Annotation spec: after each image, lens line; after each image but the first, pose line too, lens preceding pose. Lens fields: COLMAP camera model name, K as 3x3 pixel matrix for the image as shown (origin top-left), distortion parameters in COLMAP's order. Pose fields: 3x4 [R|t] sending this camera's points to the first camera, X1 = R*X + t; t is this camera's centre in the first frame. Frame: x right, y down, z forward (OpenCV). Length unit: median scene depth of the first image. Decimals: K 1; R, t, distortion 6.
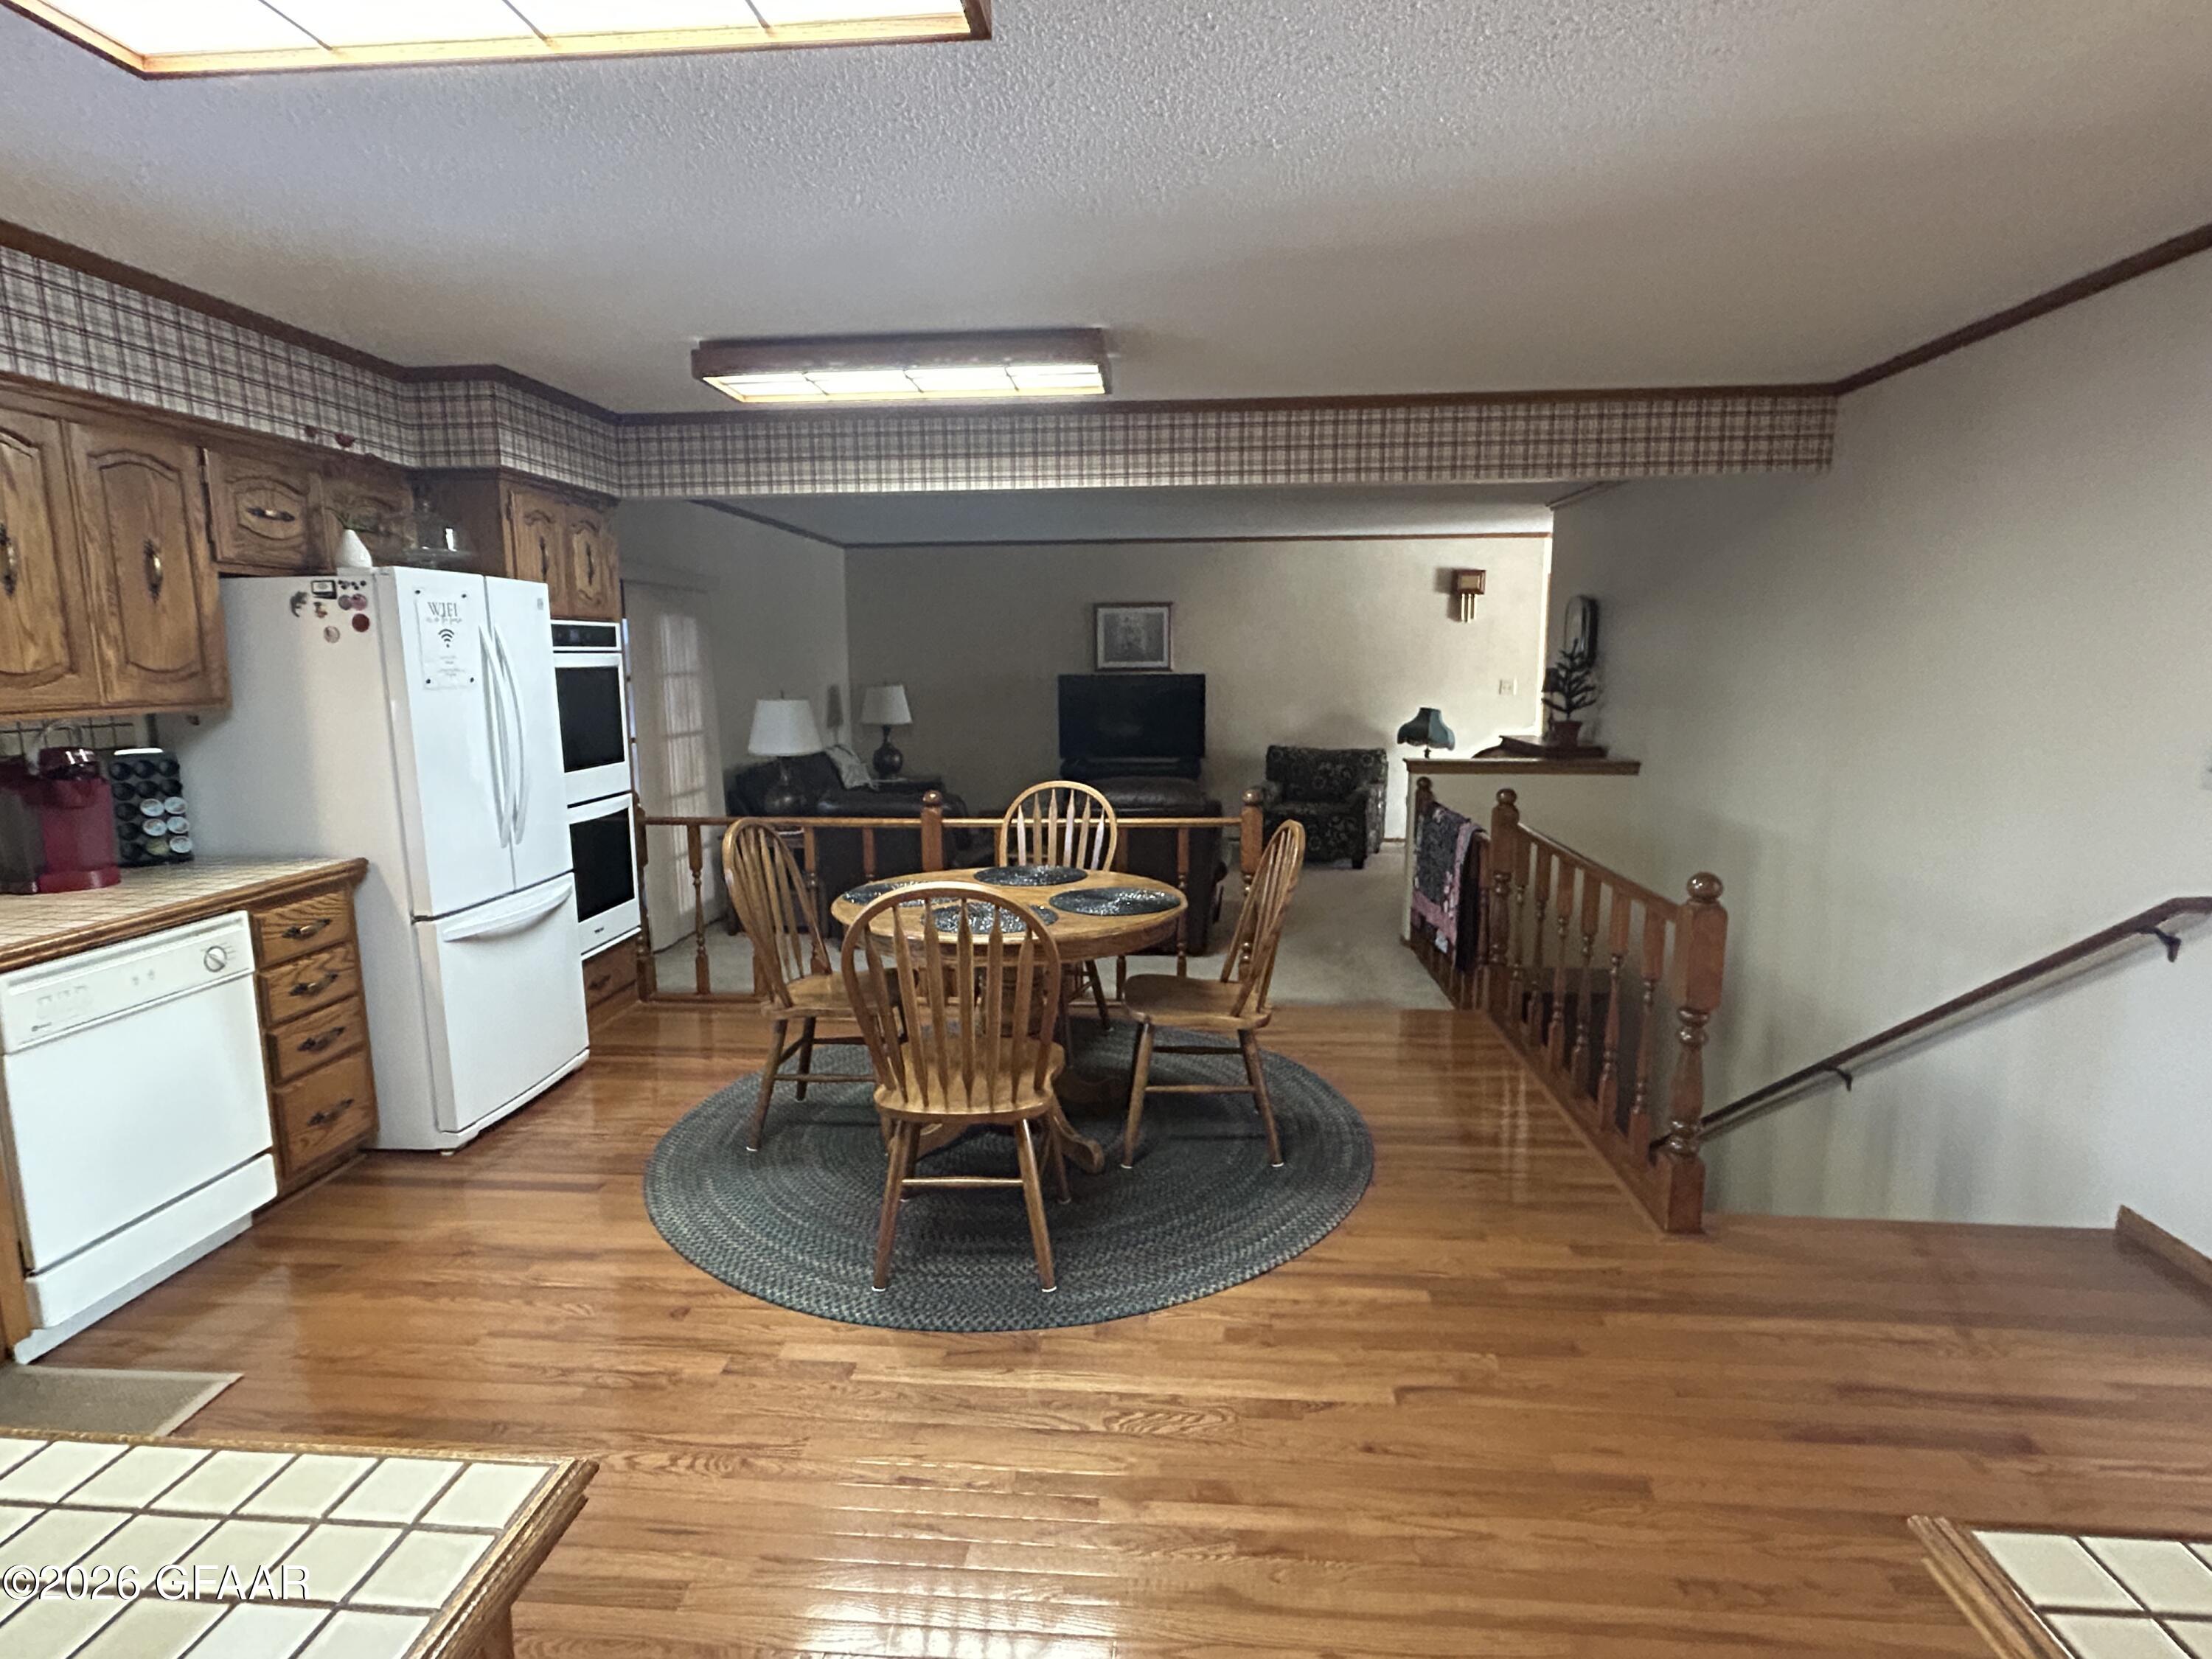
lens RADIAL K [[1128.4, 0, 1098.5], [0, 1128.4, 833.6], [0, 0, 1]] dist [-0.008787, 0.006251]
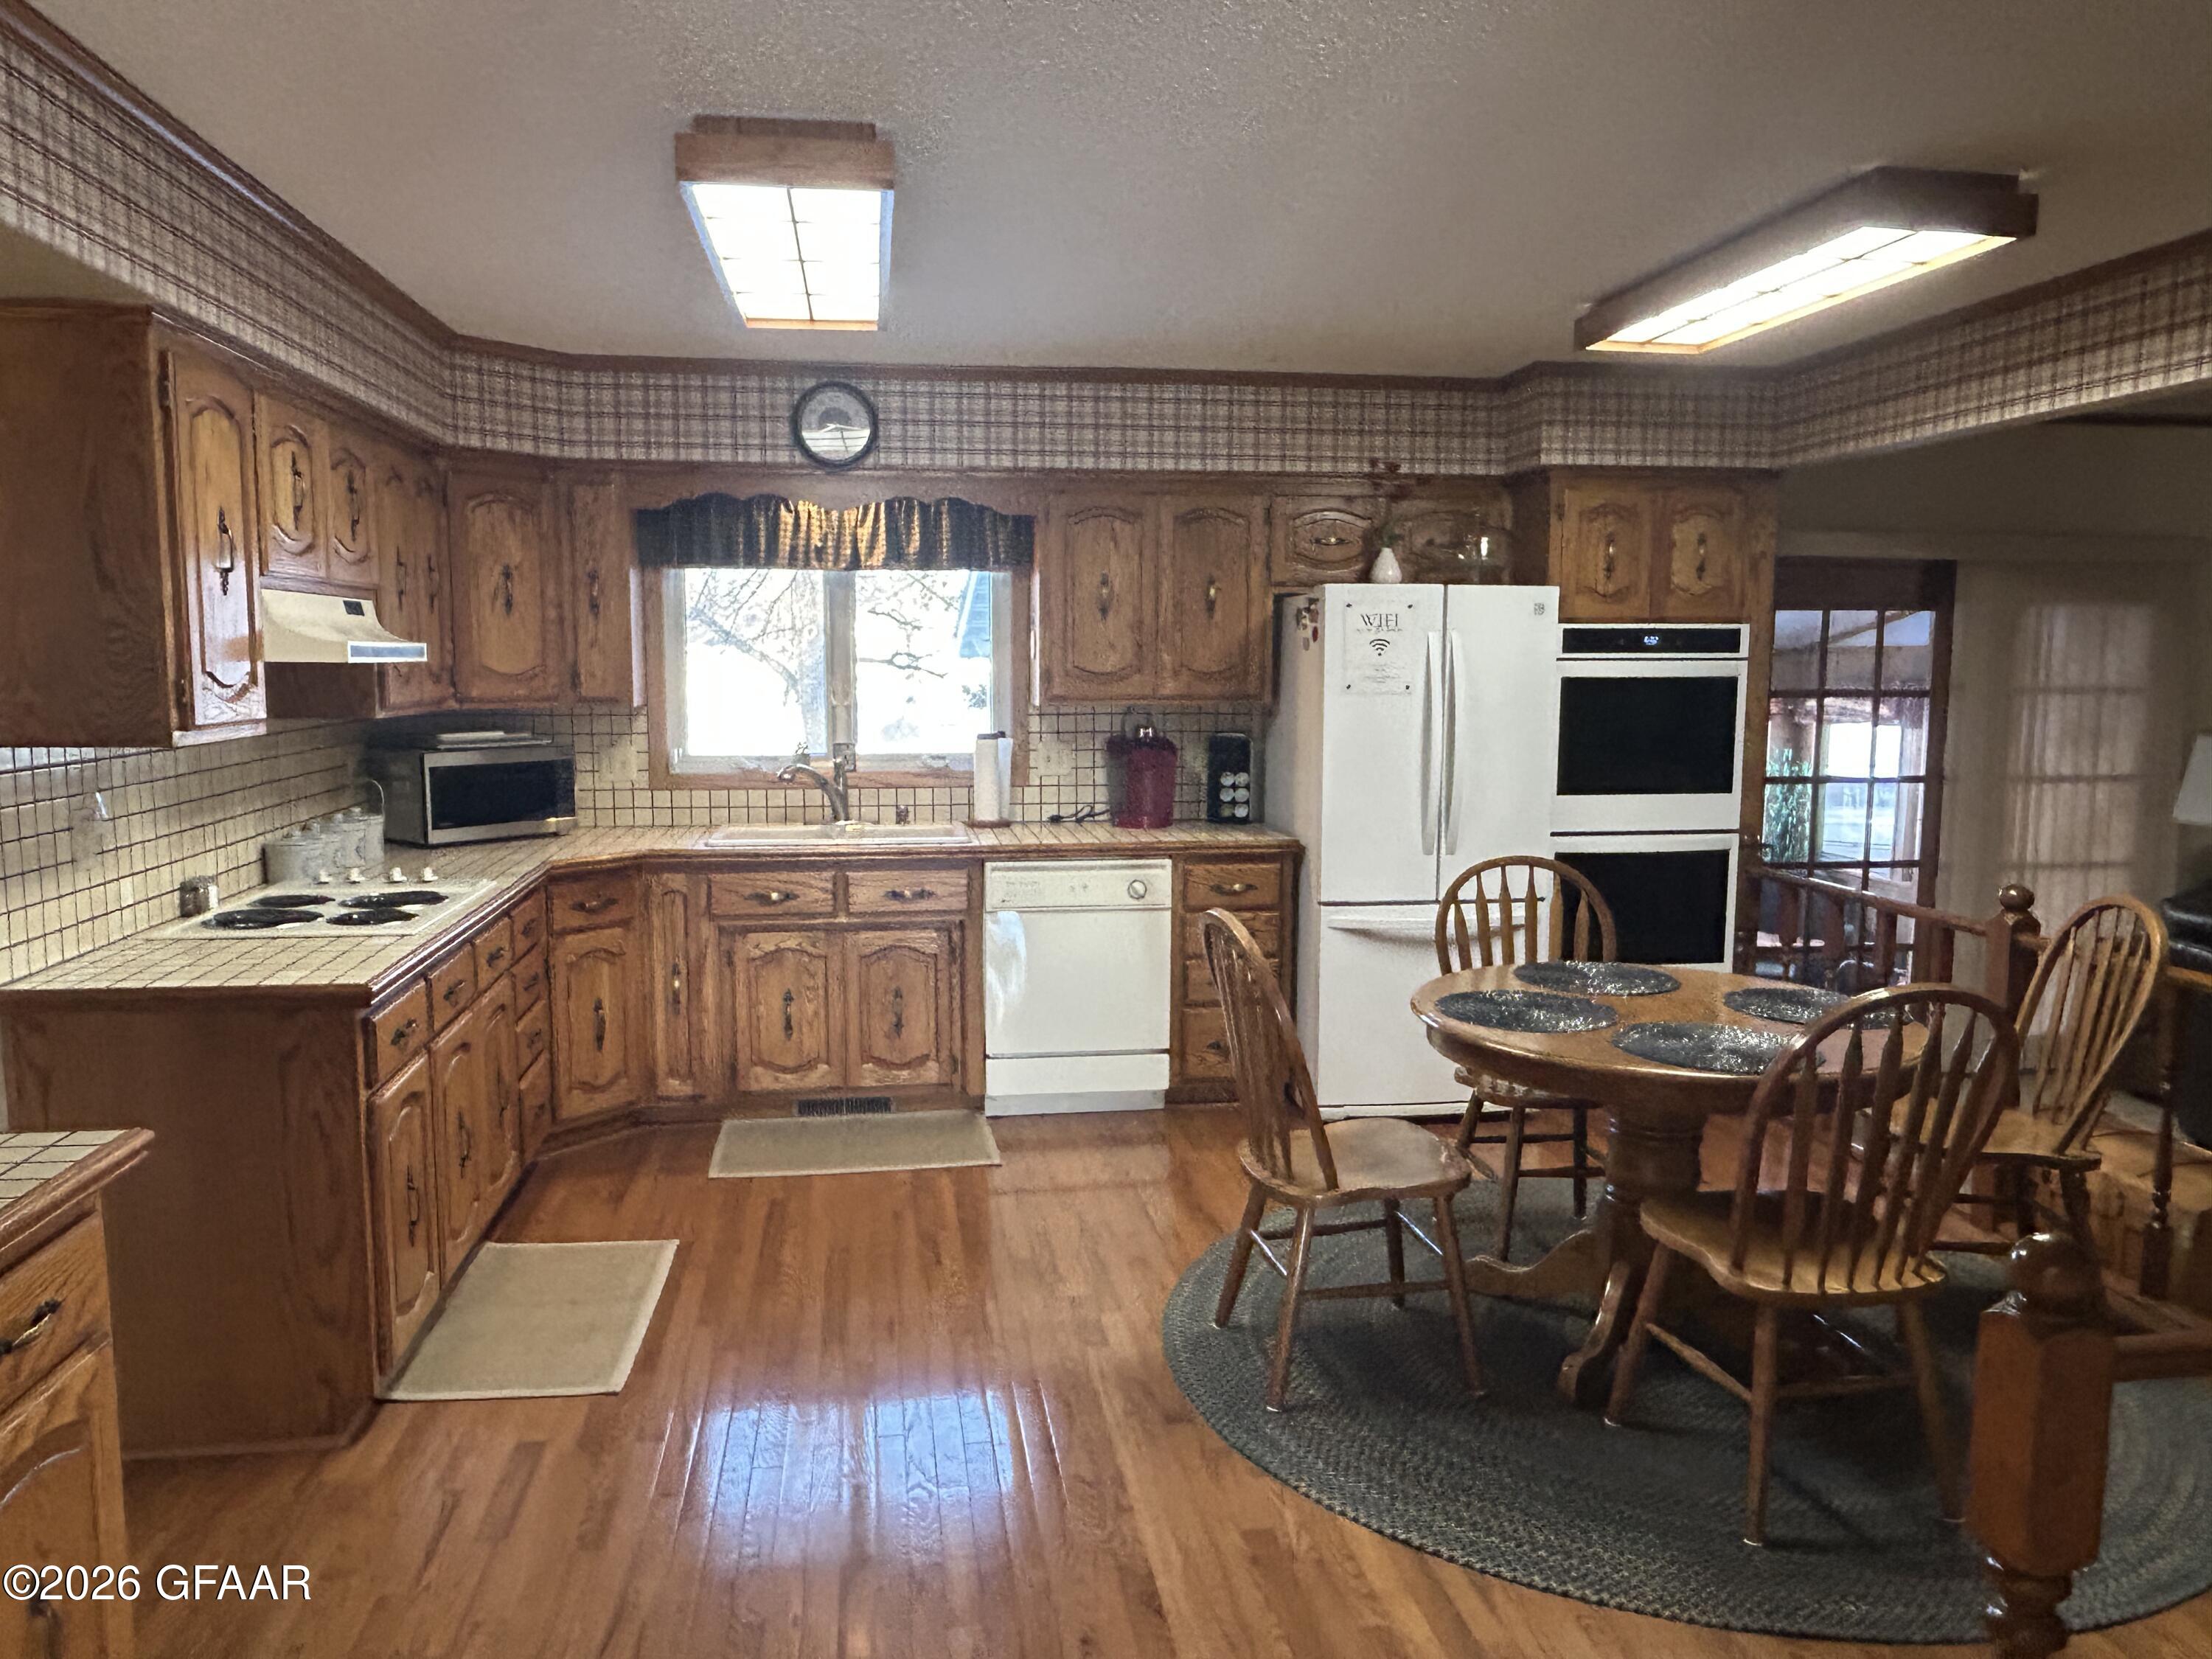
lens RADIAL K [[1590.7, 0, 1104.3], [0, 1590.7, 842.0], [0, 0, 1]] dist [0.019221, -0.028050]
pose [[0.221591, 0.122341, -0.967435, 0.876192], [-0.157382, 0.983579, 0.088335, -0.089365], [0.962356, 0.132682, 0.237207, 0.443044]]
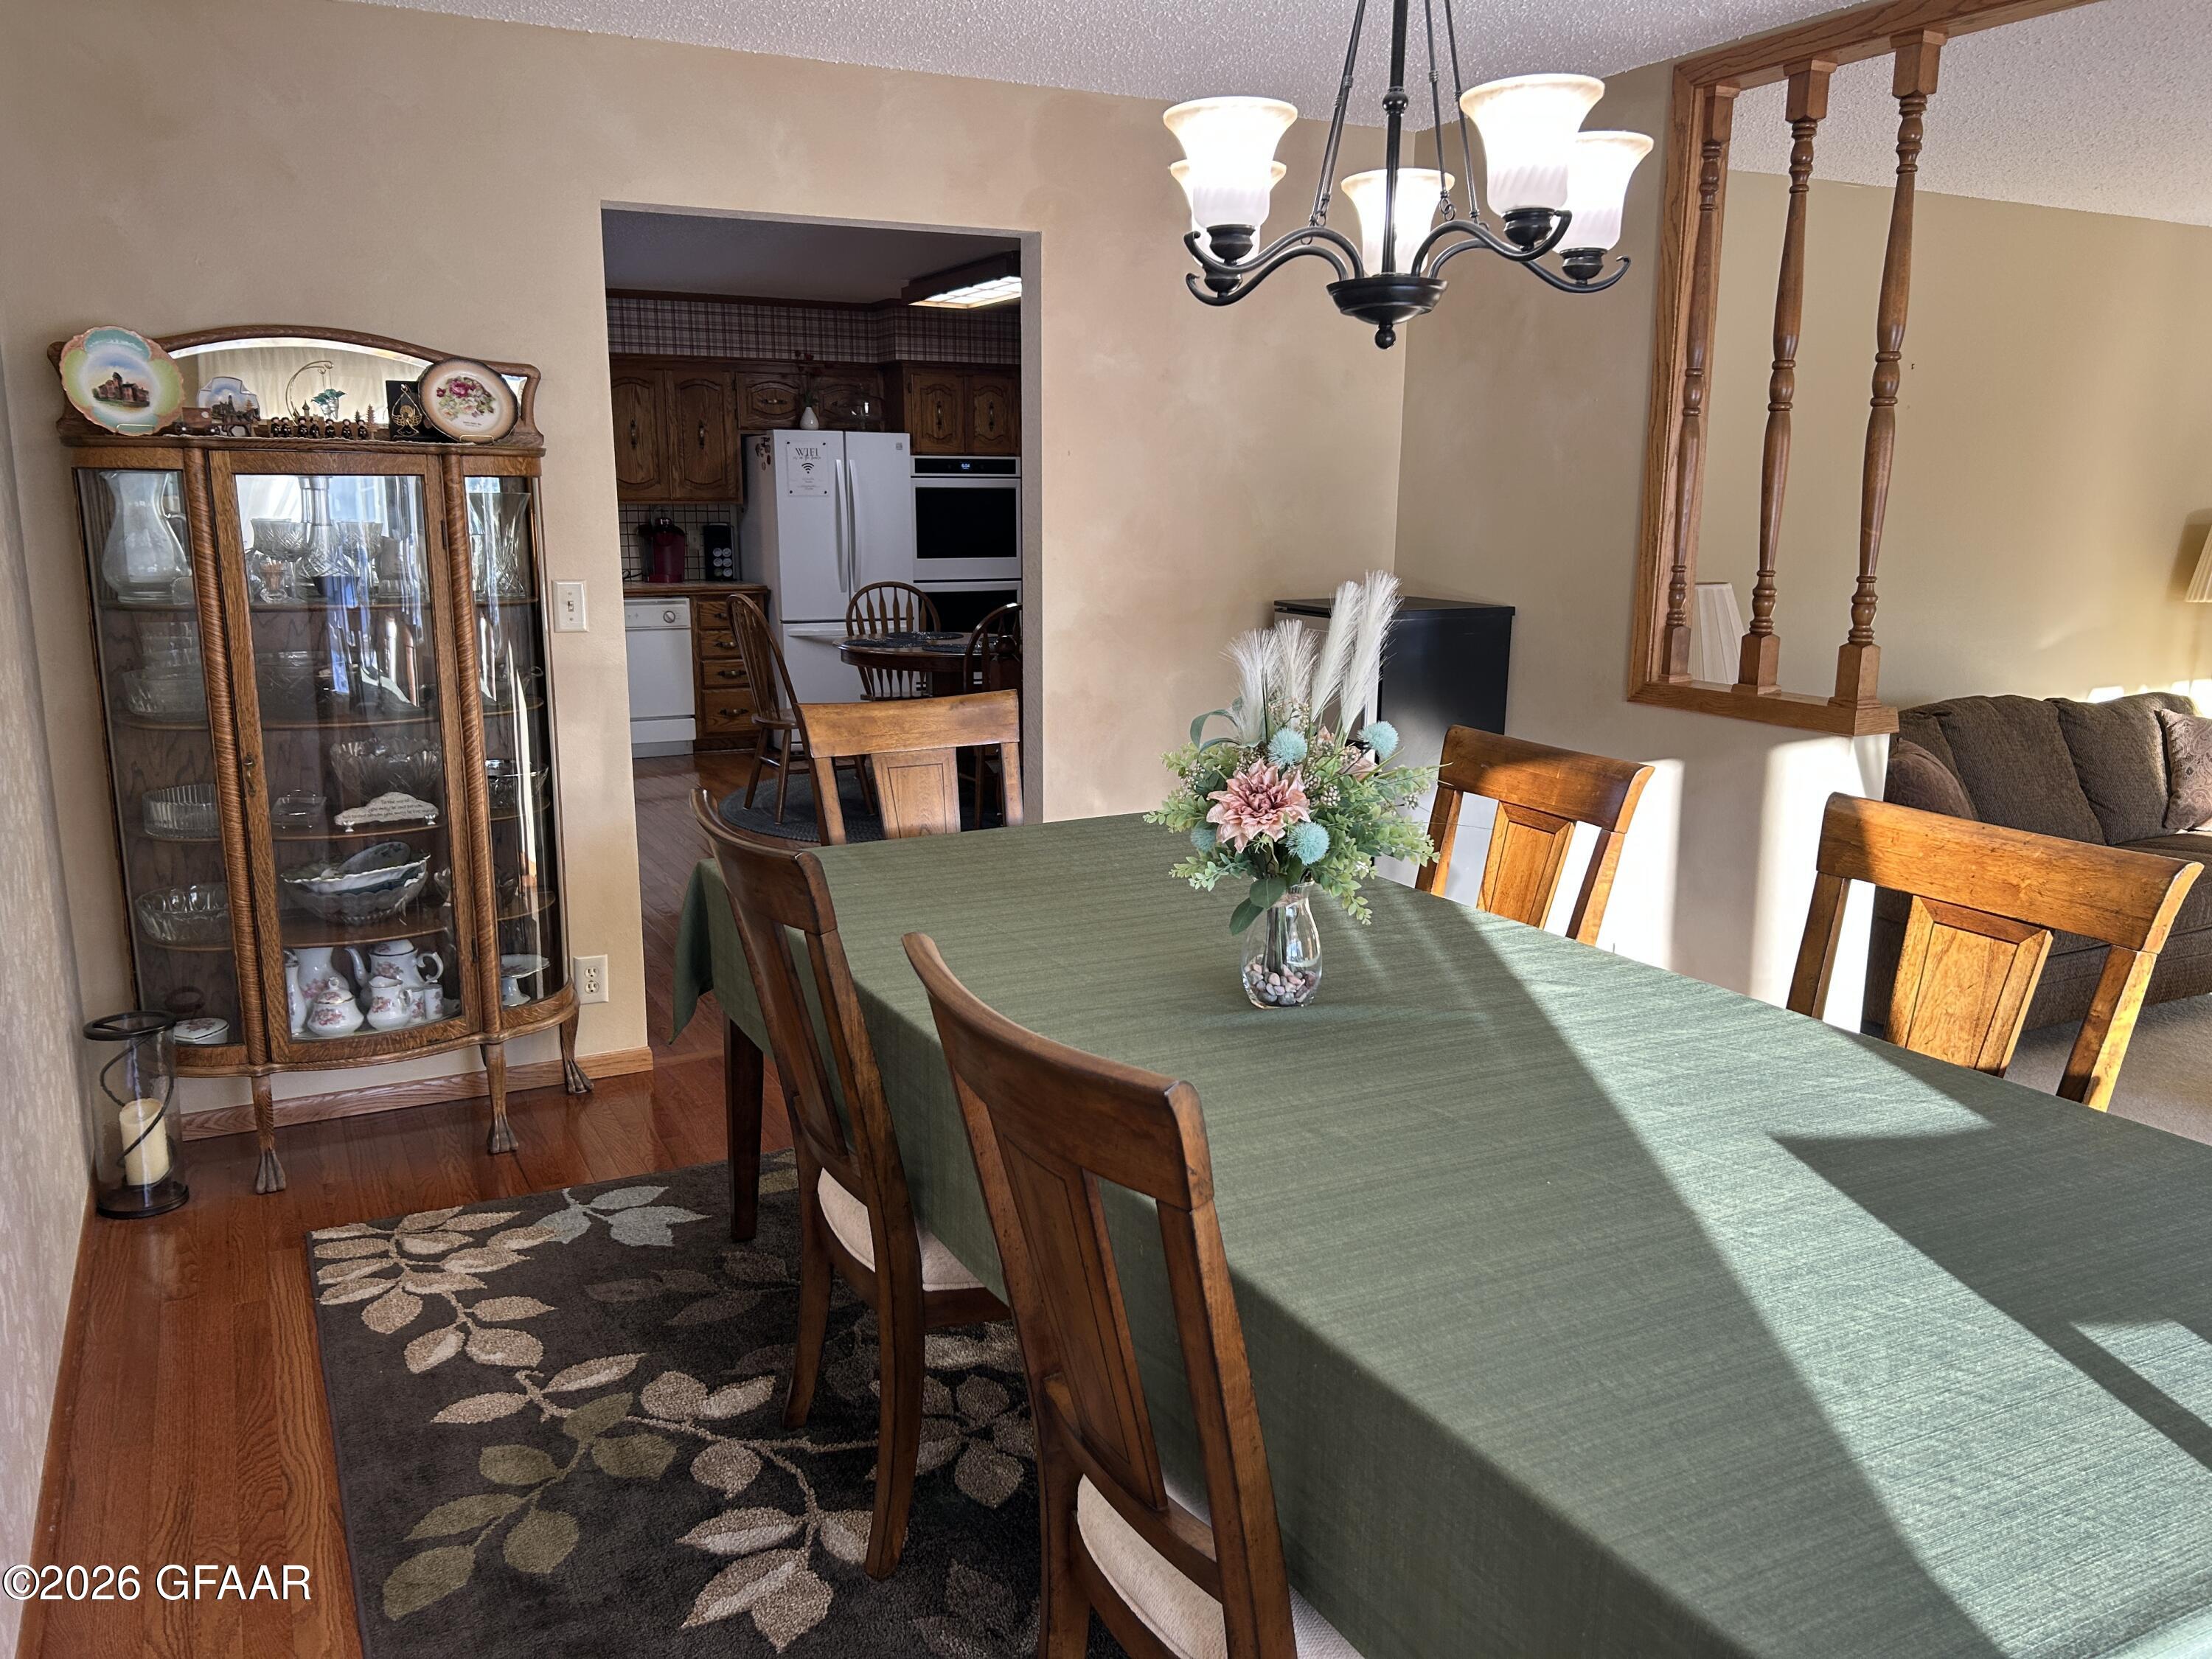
lens RADIAL K [[1657.8, 0, 1108.3], [0, 1657.8, 851.5], [0, 0, 1]] dist [0.058121, -0.041889]
pose [[0.535160, 0.190419, -0.823010, 2.103020], [-0.140857, 0.980738, 0.135320, 0.000136], [0.832925, 0.043509, 0.551673, -0.049775]]
